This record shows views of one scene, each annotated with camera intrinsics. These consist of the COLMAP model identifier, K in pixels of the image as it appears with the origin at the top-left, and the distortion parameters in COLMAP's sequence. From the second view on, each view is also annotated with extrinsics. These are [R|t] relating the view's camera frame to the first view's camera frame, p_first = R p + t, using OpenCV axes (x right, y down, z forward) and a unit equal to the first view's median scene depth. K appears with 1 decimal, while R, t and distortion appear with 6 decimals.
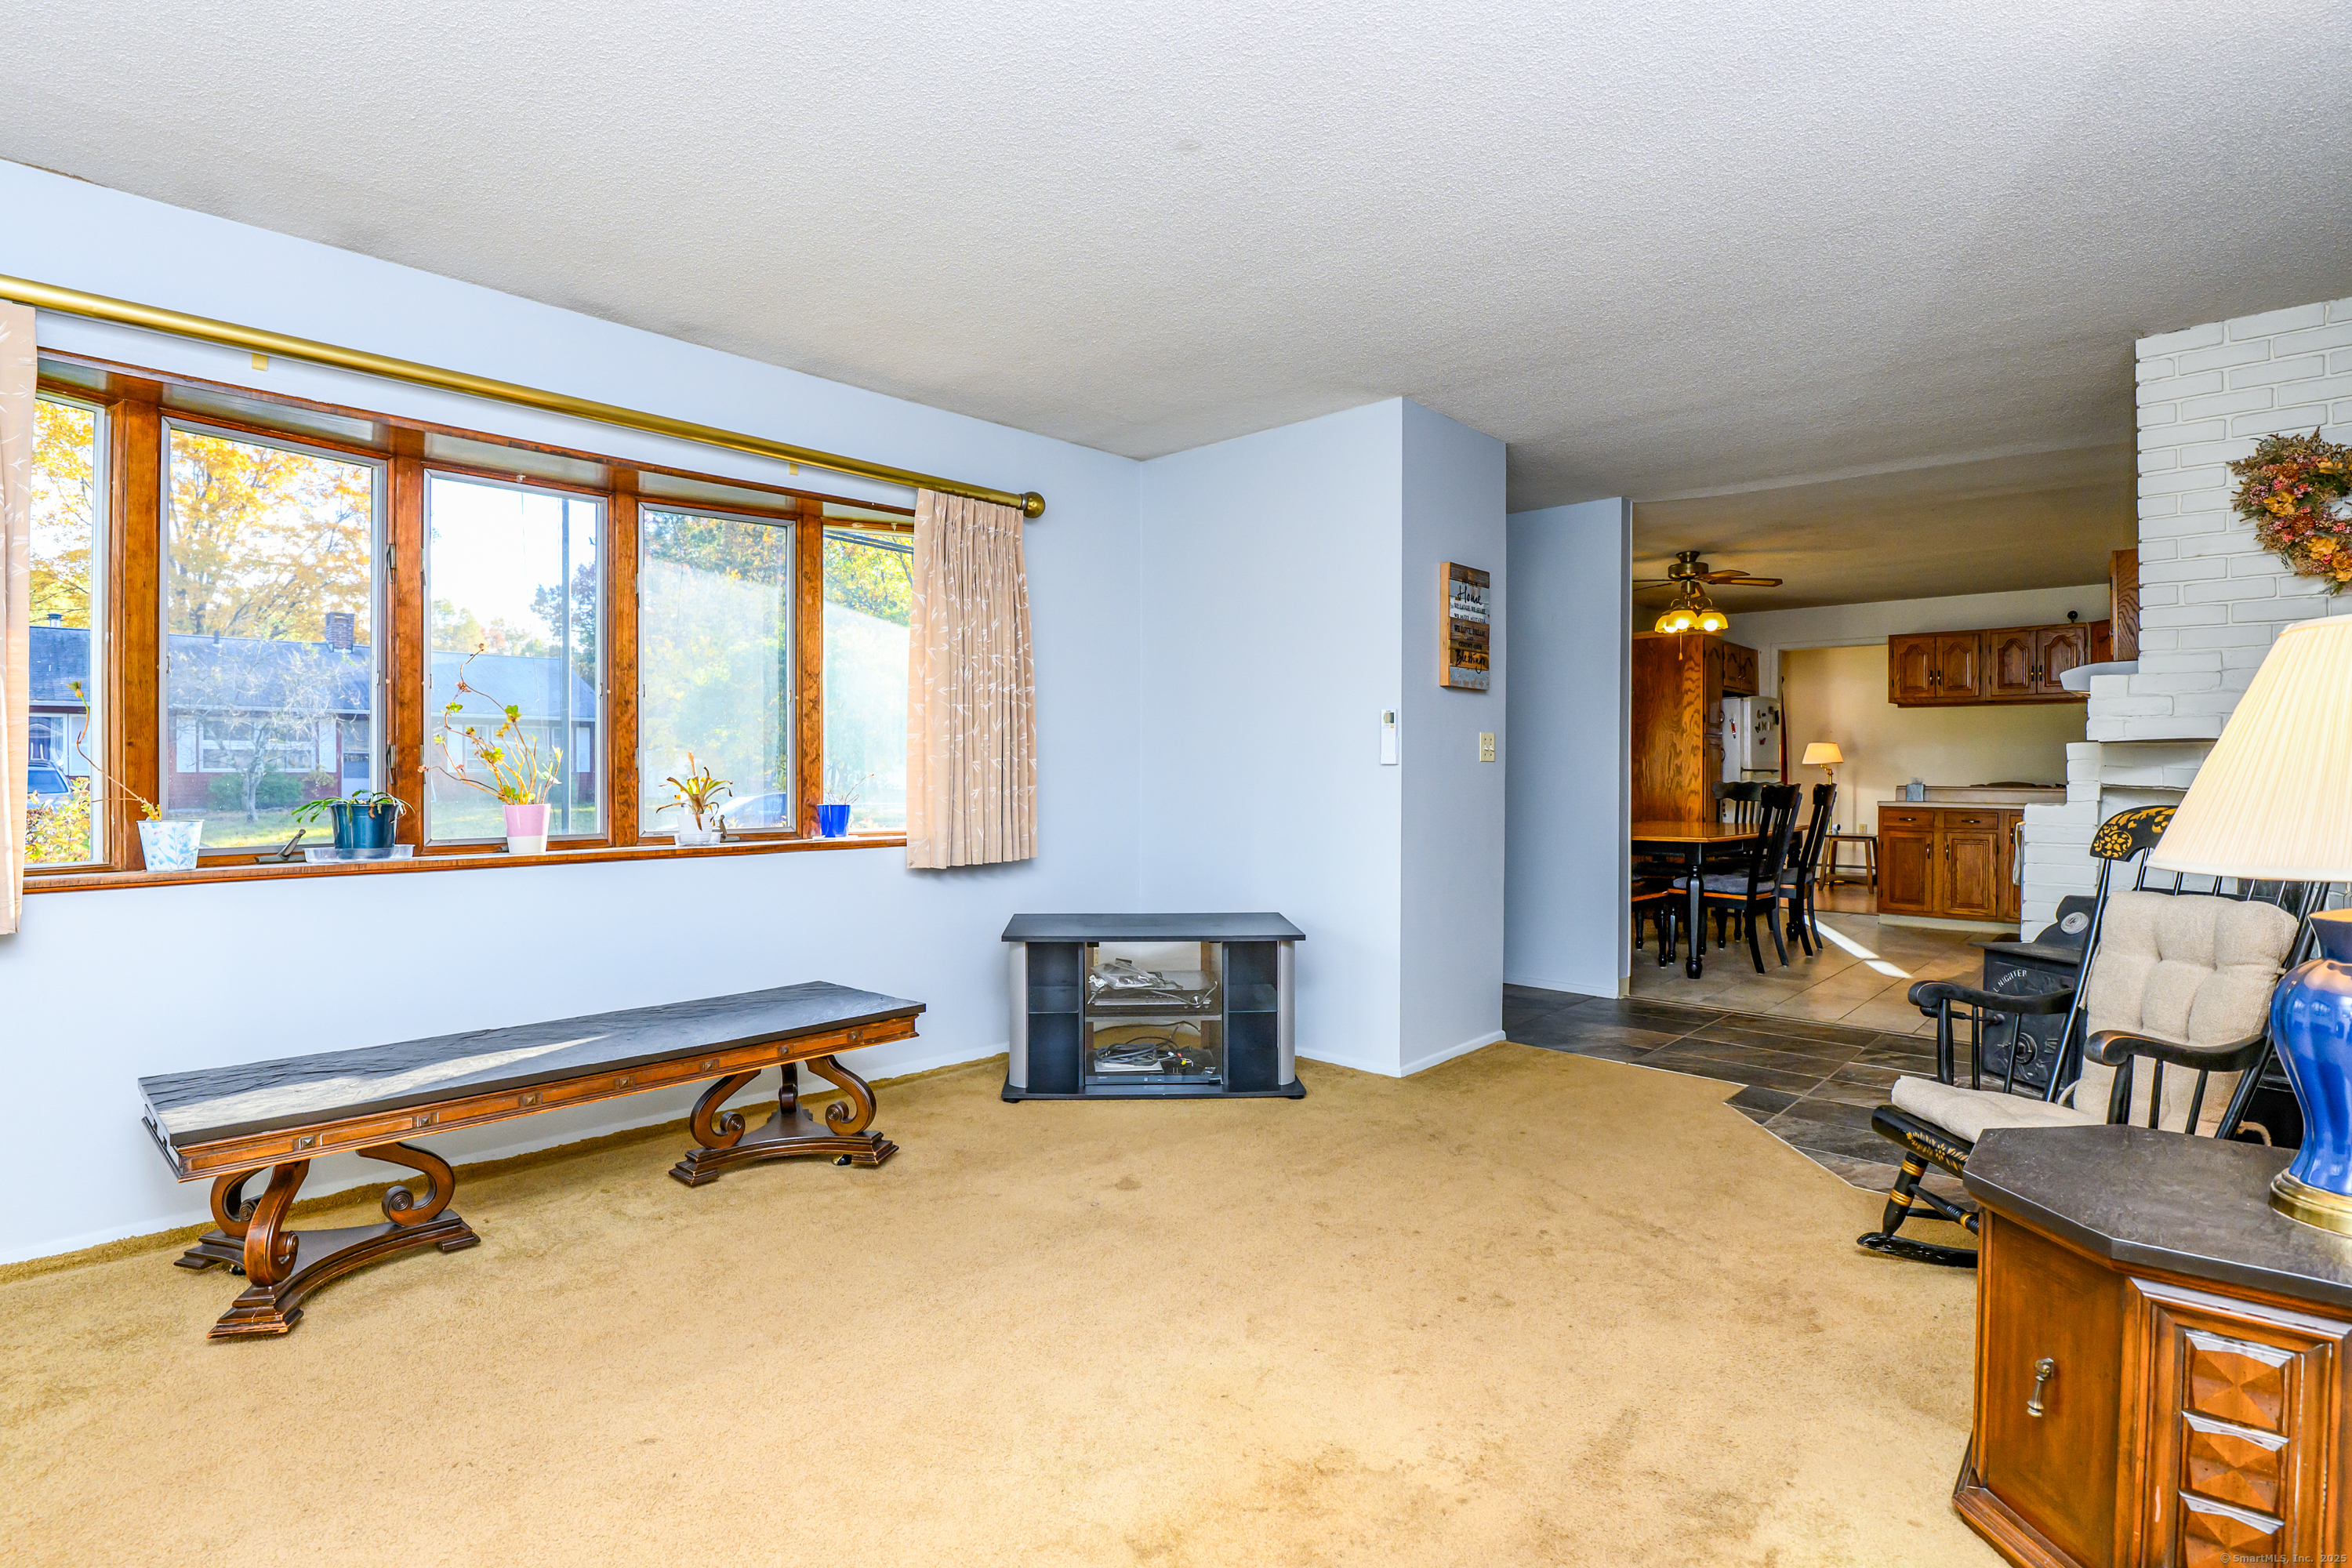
lens RADIAL K [[1158.6, 0, 1162.6], [0, 1158.6, 776.5], [0, 0, 1]] dist [-0.019455, -0.005554]
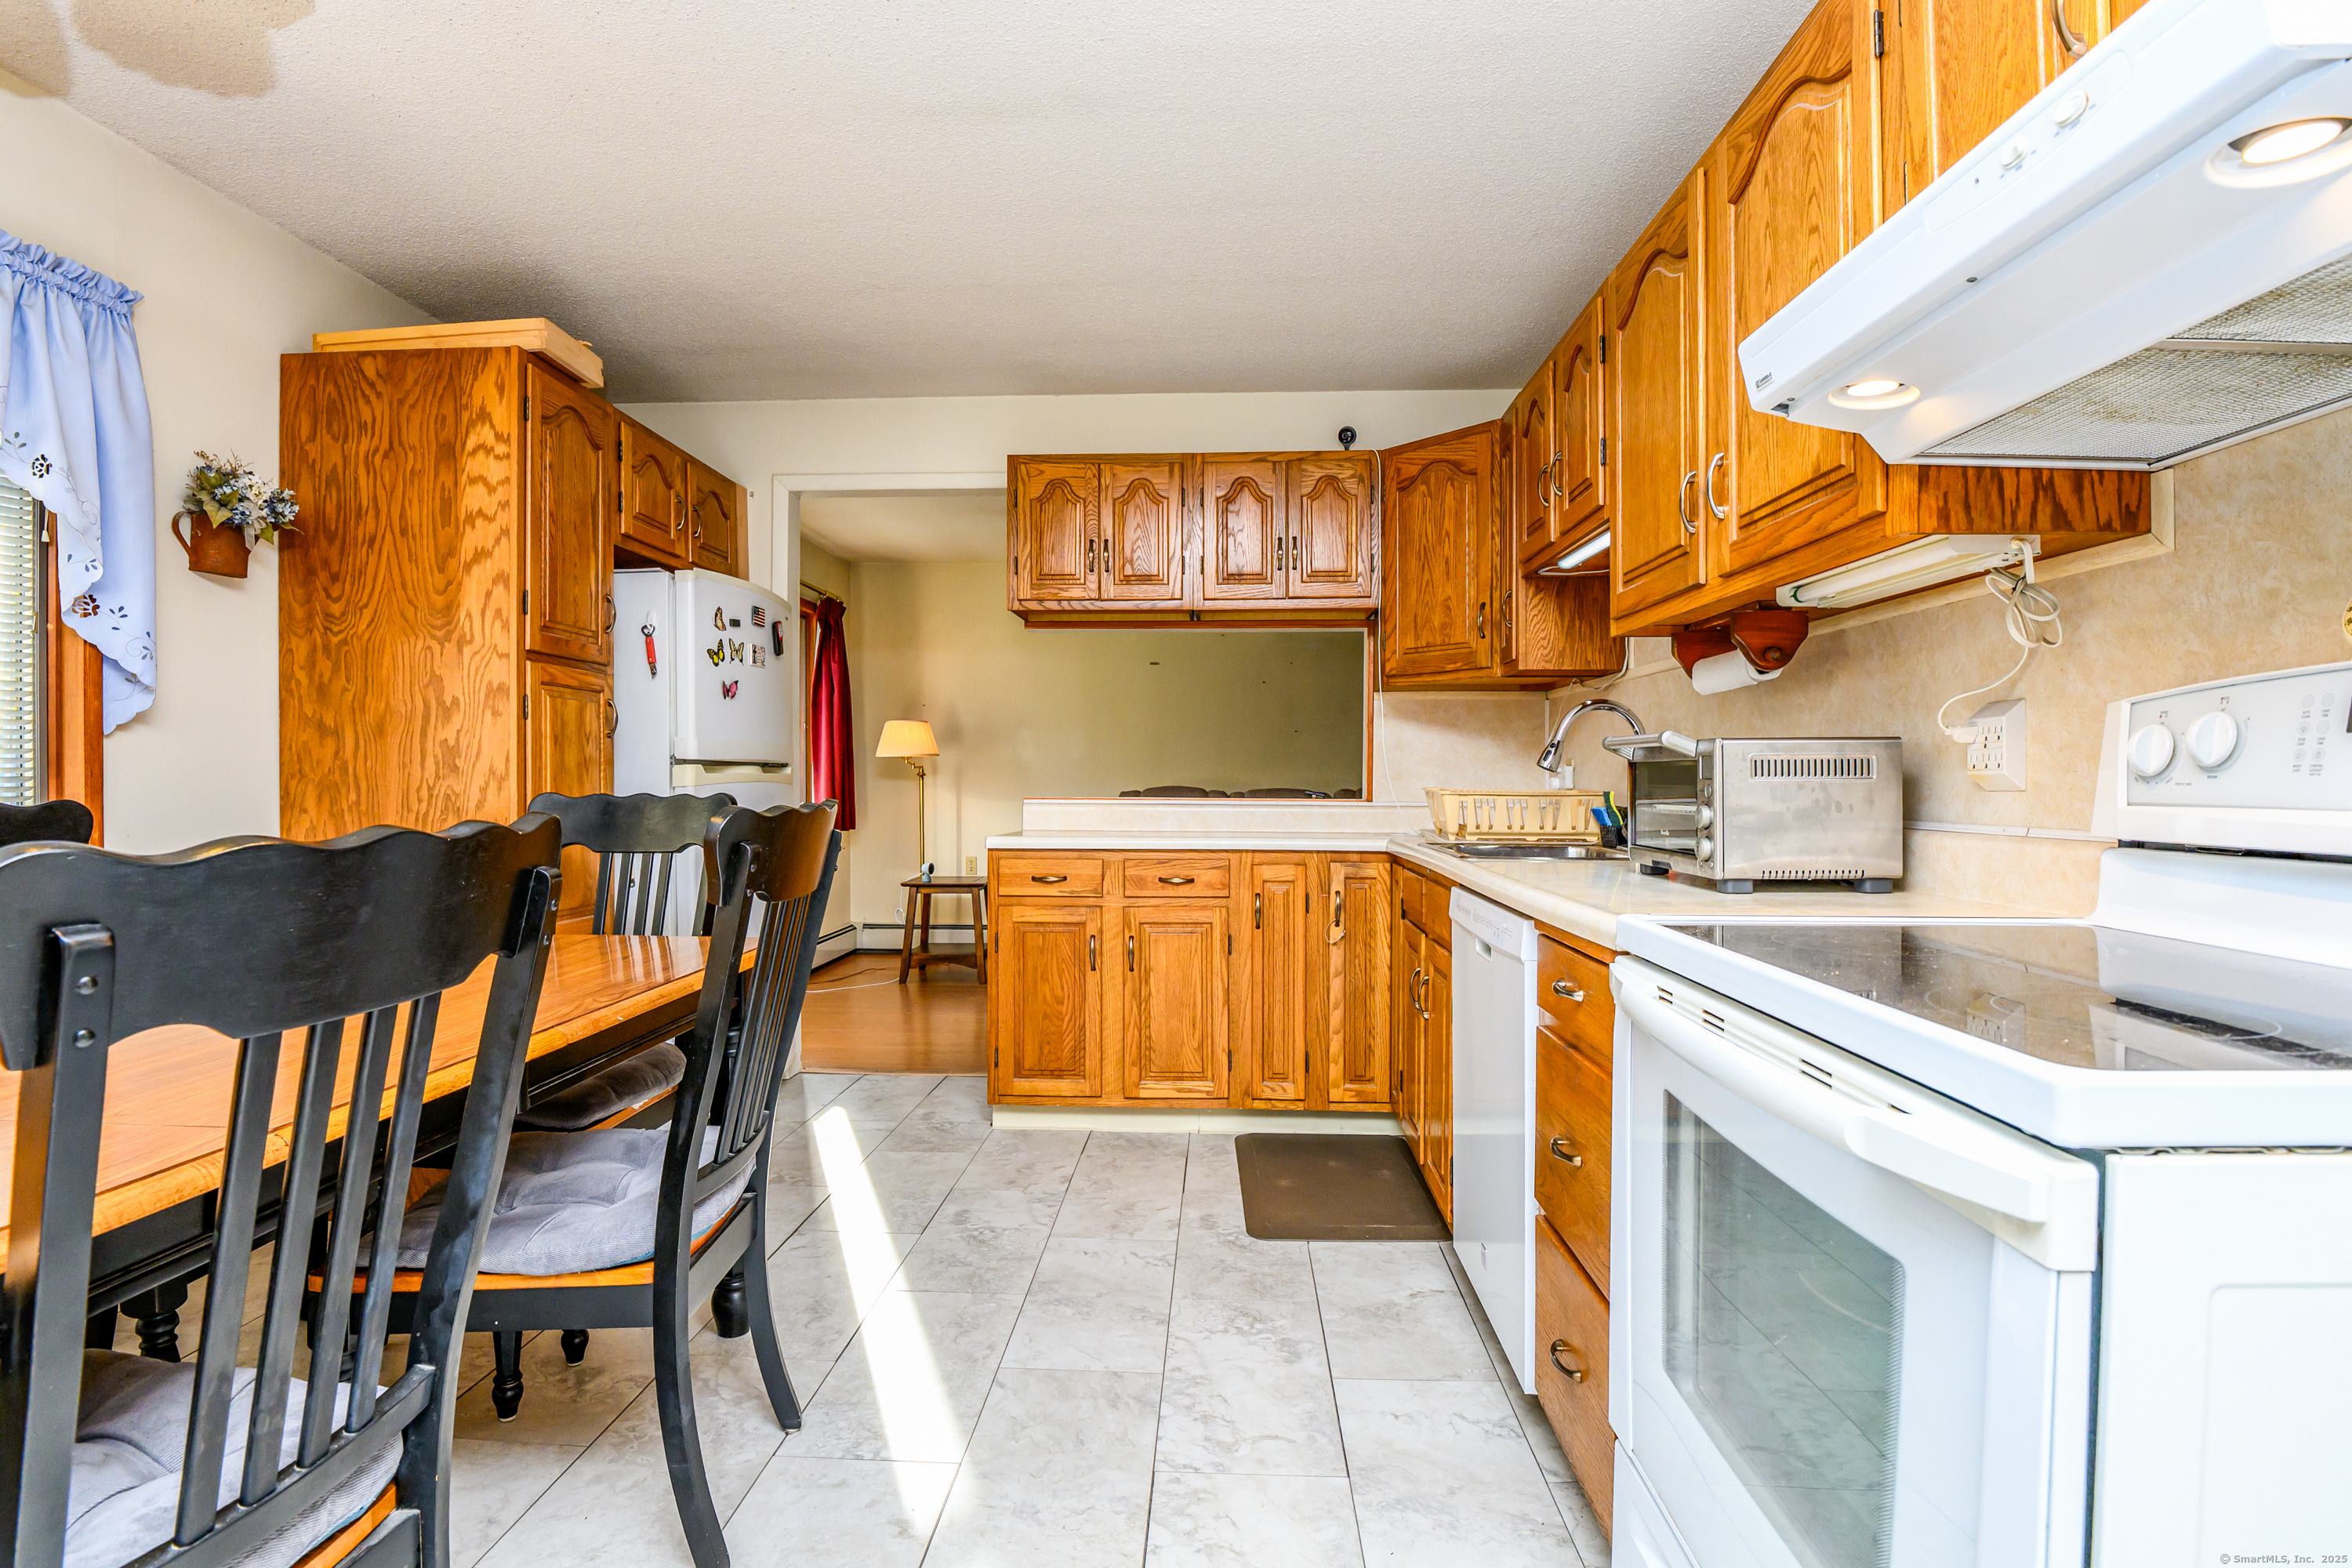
lens RADIAL K [[1158.6, 0, 1201.1], [0, 1158.6, 785.8], [0, 0, 1]] dist [-0.019455, -0.005554]
pose [[0.746240, -0.007703, 0.665632, 0.421089], [0.005409, 0.999970, 0.005507, 0.001624], [-0.665655, -0.000509, 0.746260, 0.666138]]
